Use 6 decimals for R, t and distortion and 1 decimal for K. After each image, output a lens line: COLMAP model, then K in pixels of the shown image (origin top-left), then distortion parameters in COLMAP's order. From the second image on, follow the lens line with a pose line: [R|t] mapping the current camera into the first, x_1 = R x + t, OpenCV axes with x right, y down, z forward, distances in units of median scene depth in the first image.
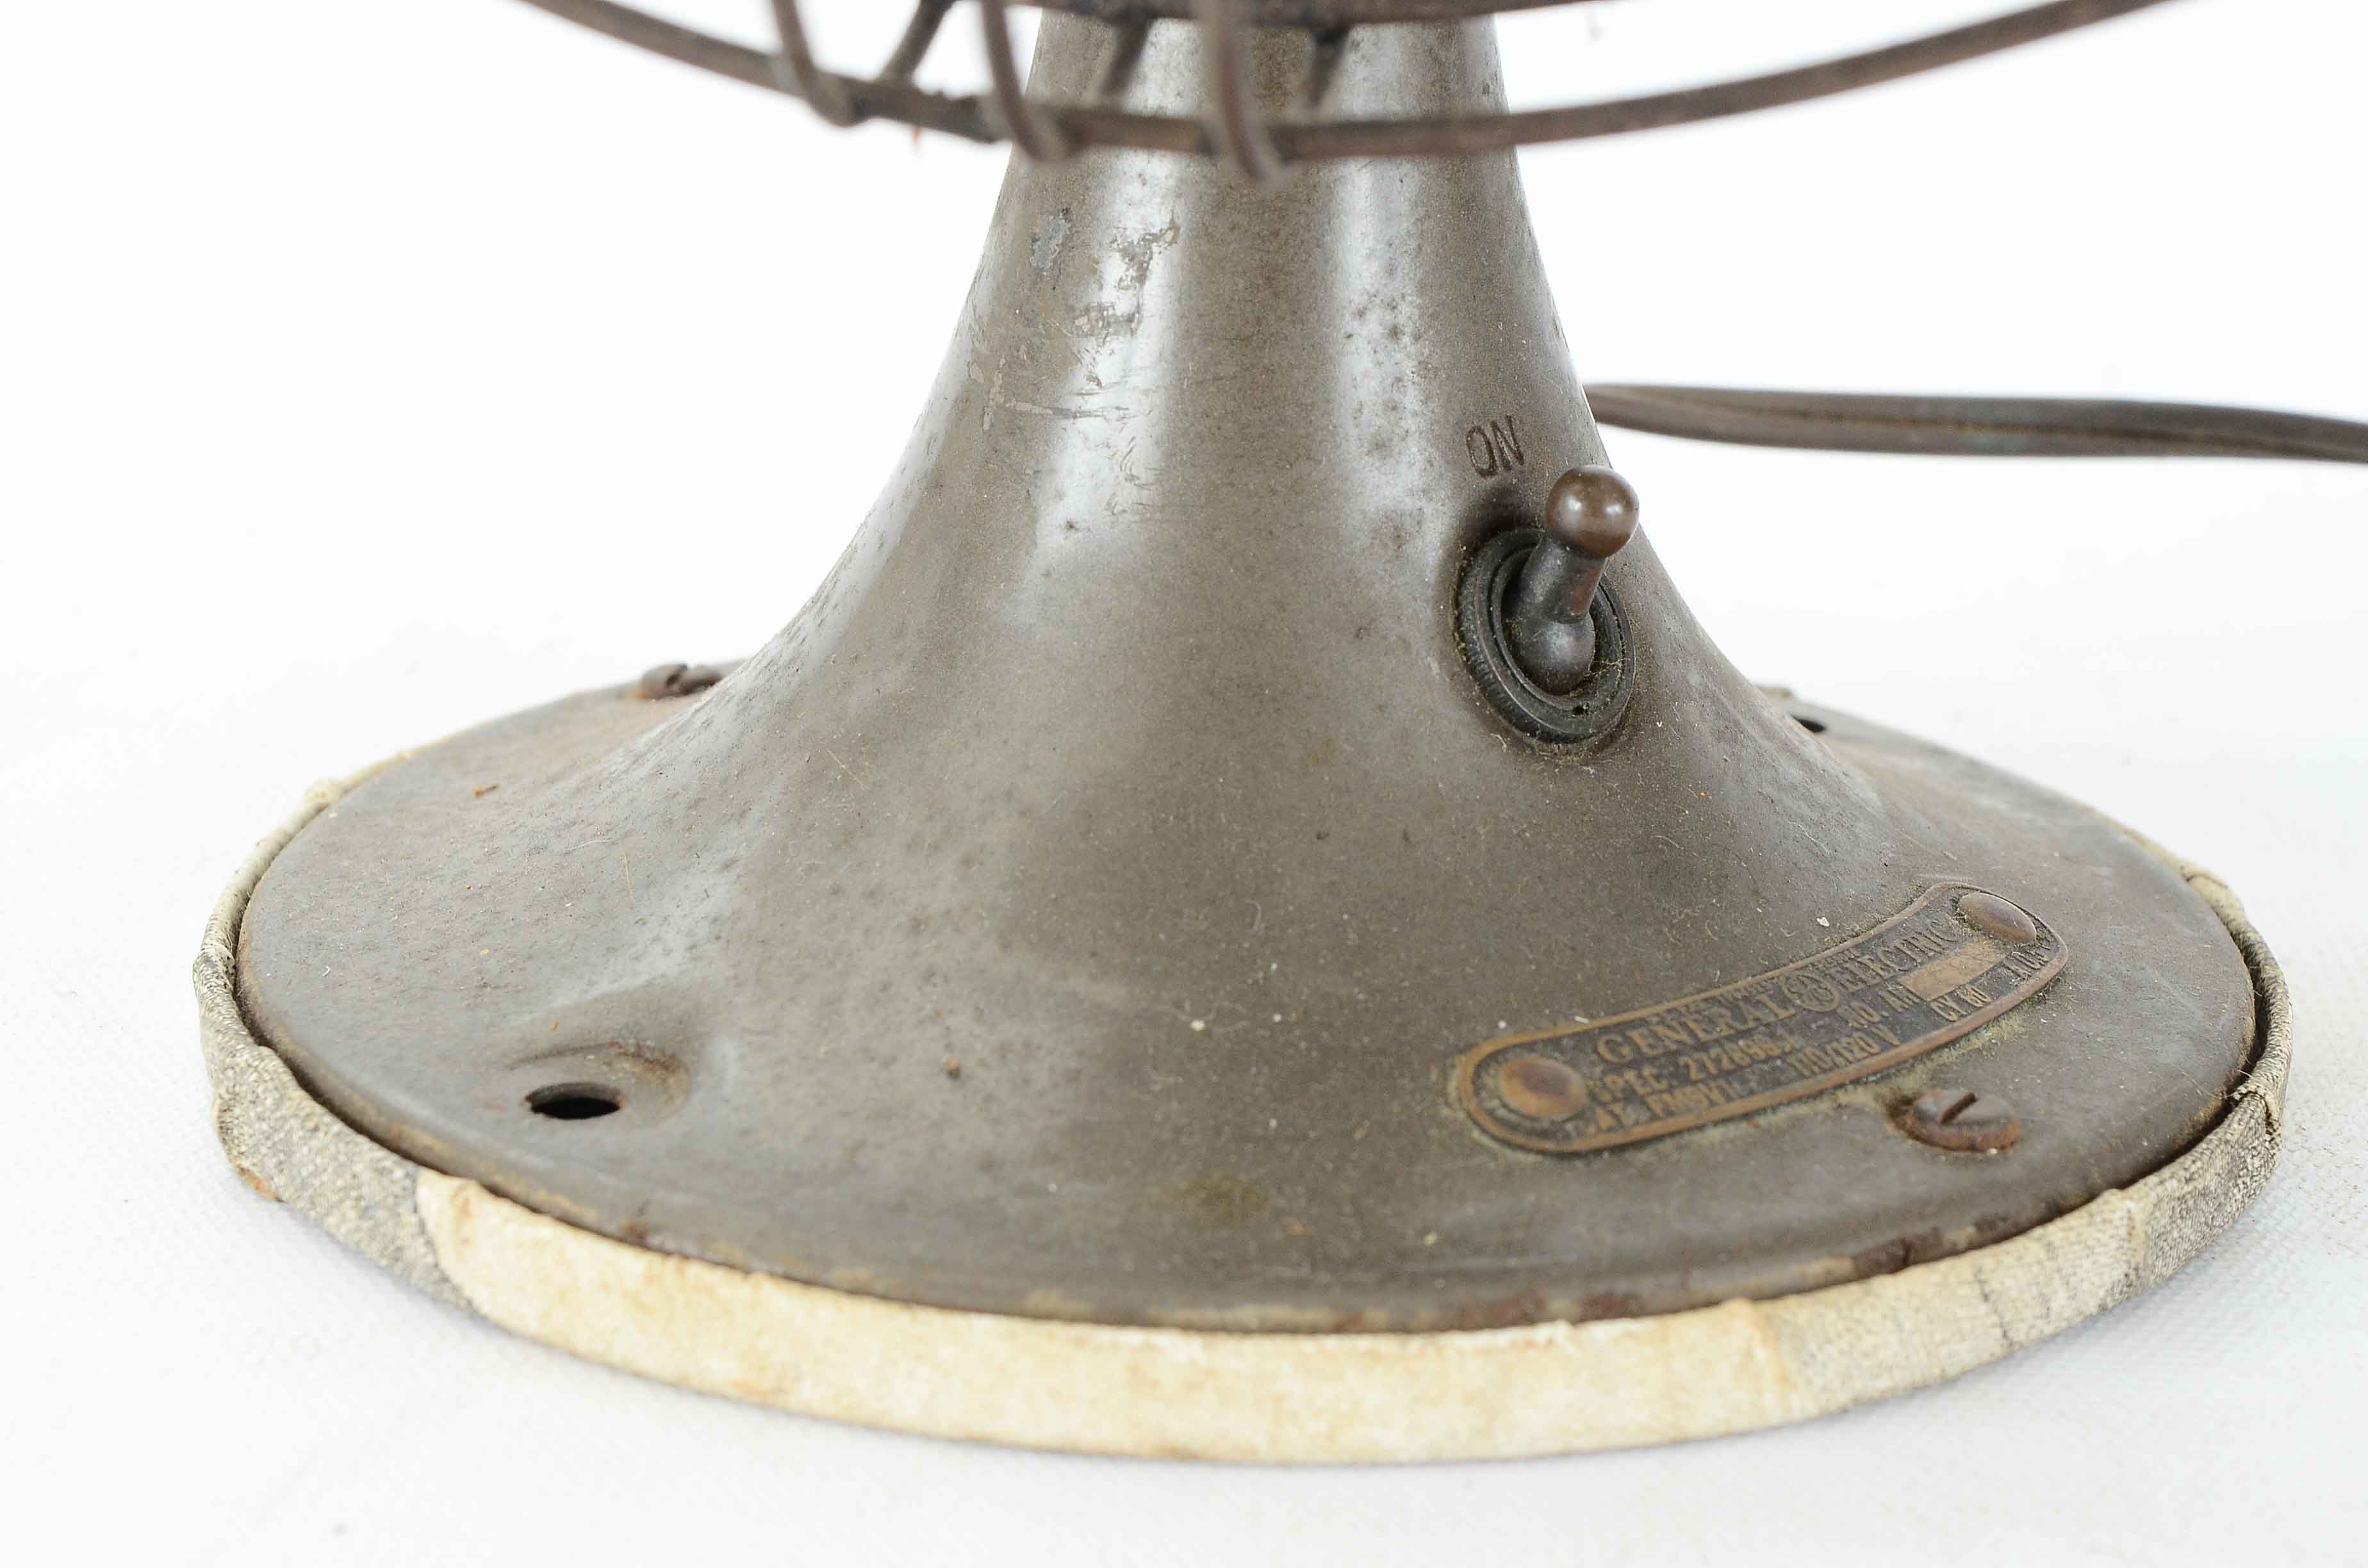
lens RADIAL K [[5155.5, 0, 1184.0], [0, 5155.5, 784.0], [0, 0, 1]] dist [0.052191, -0.114087]
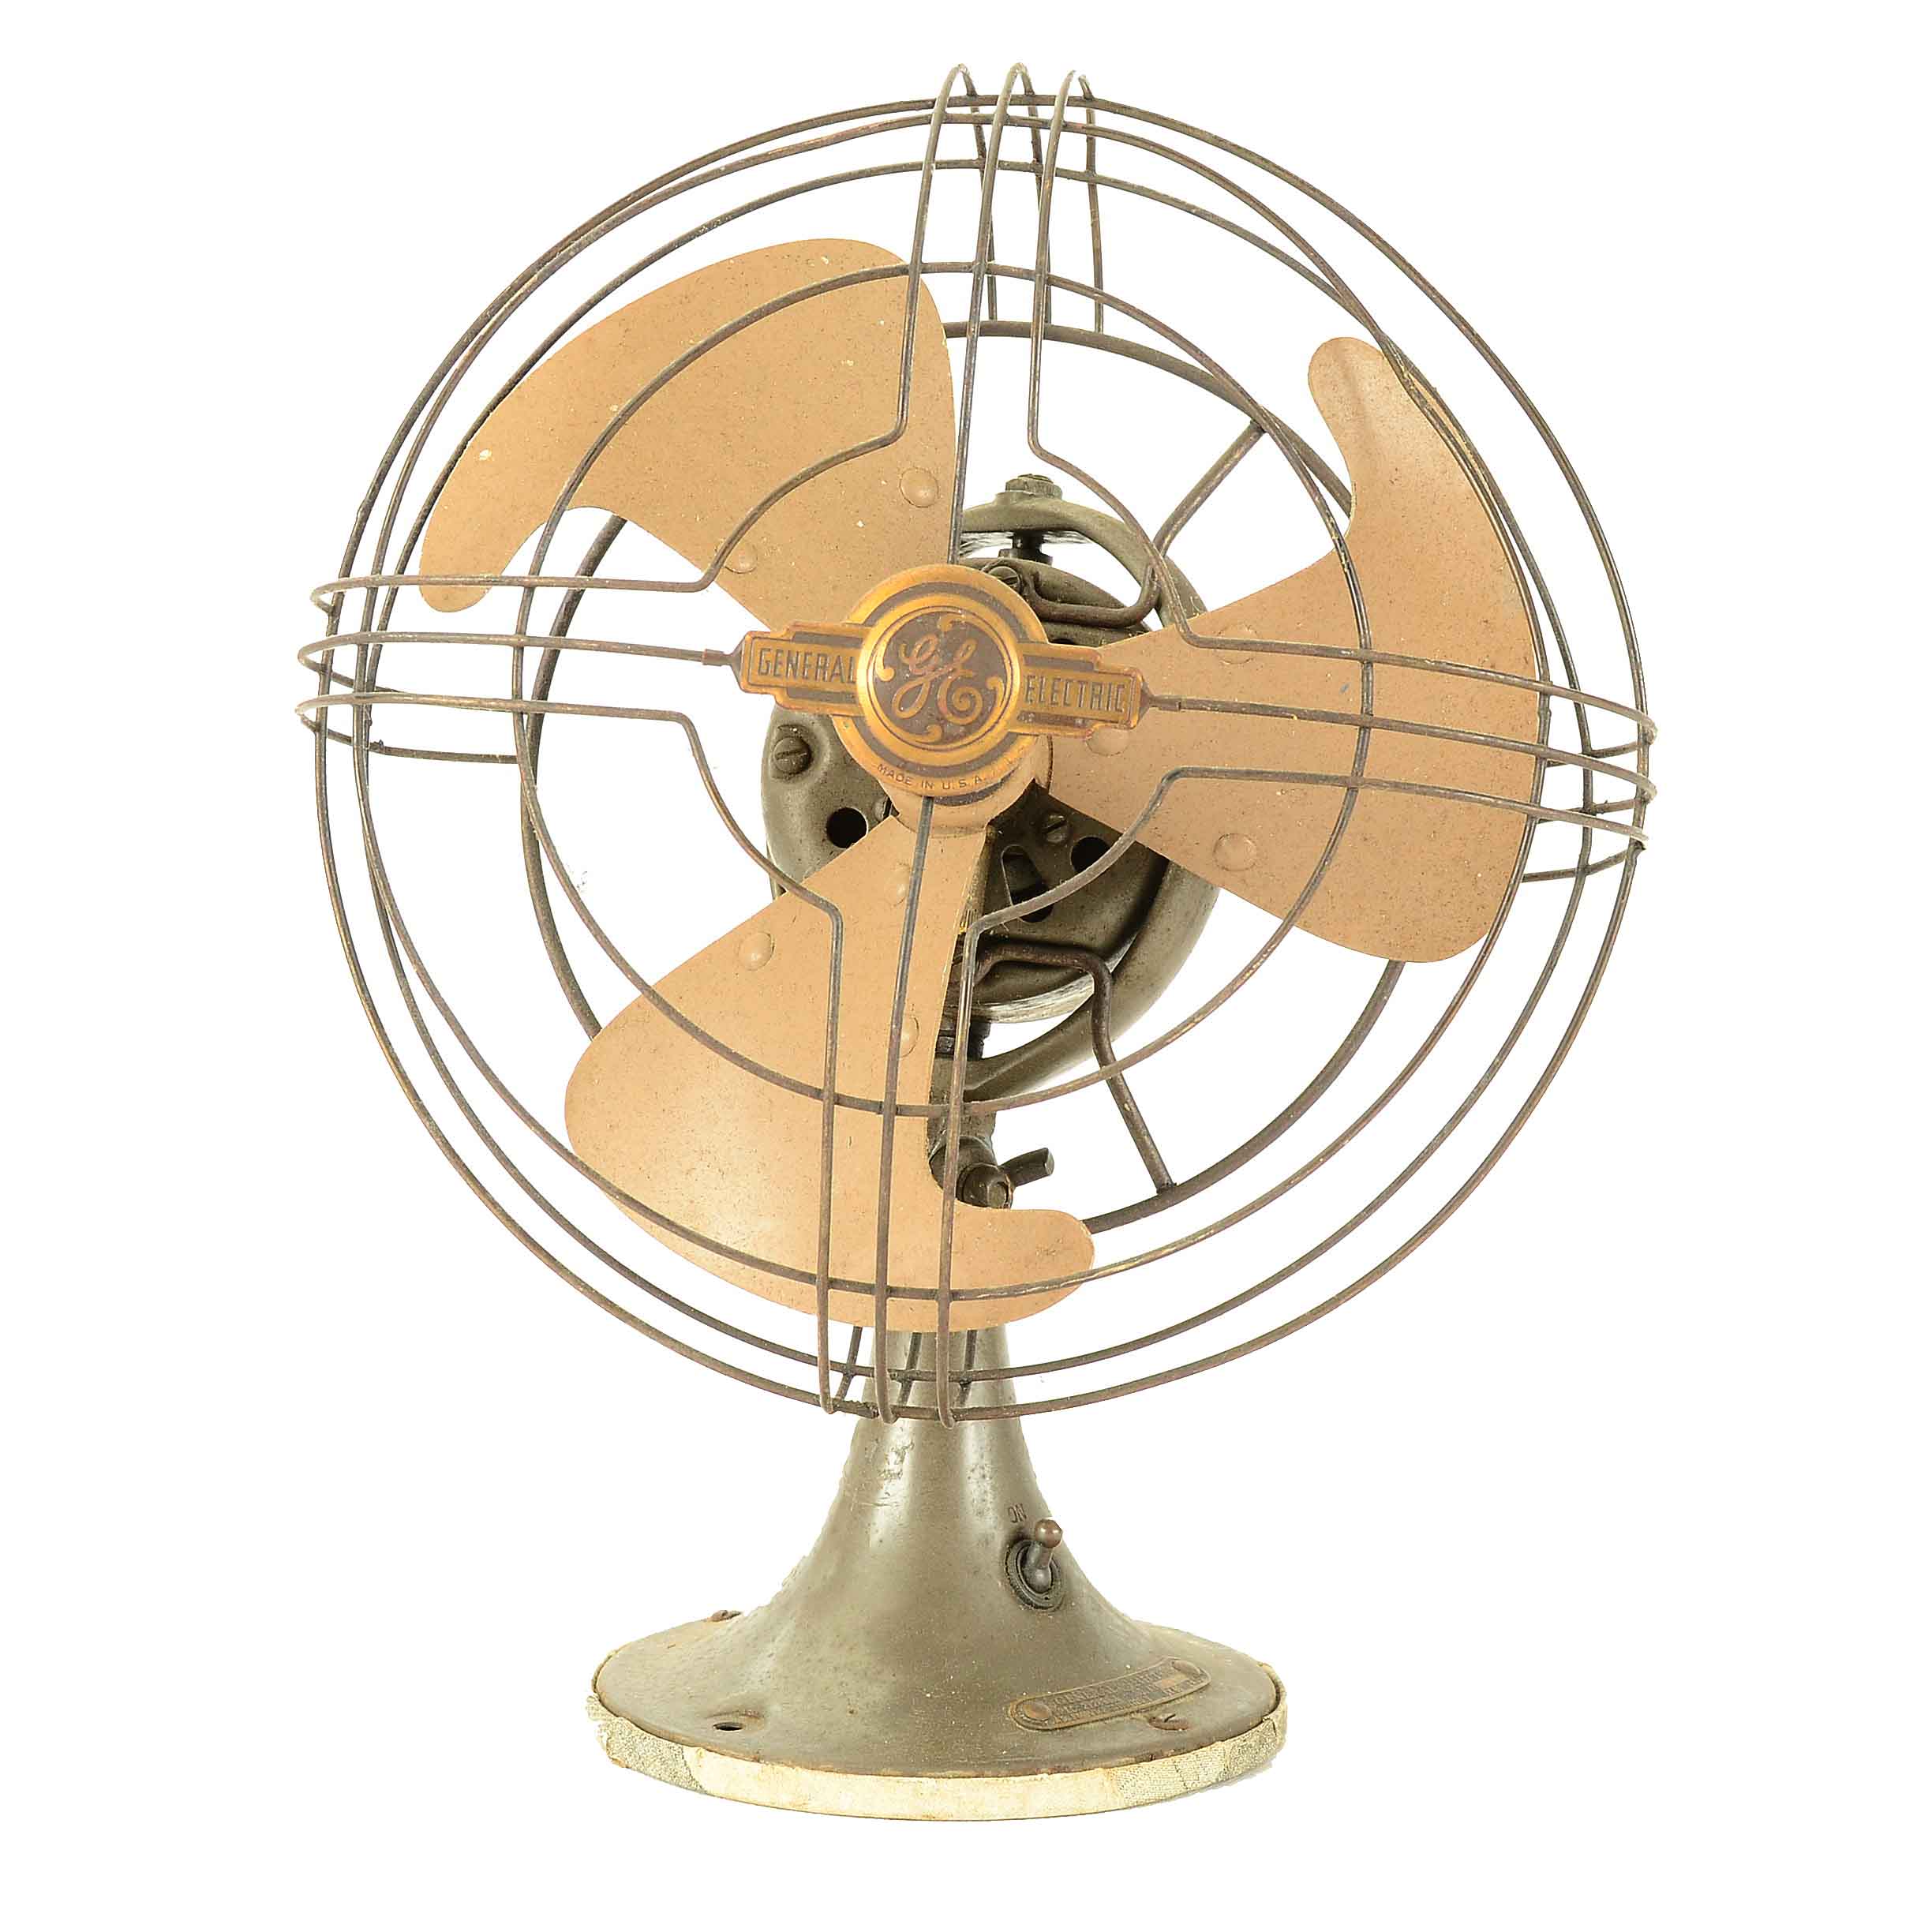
lens RADIAL K [[3545.0, 0, 966.0], [0, 3545.0, 966.0], [0, 0, 1]] dist [-0.071949, 0.052071]
pose [[0.998649, -0.013356, 0.050211, -0.075627], [0.025470, 0.968158, -0.249039, 0.151367], [-0.045285, 0.249982, 0.967191, -1.184834]]
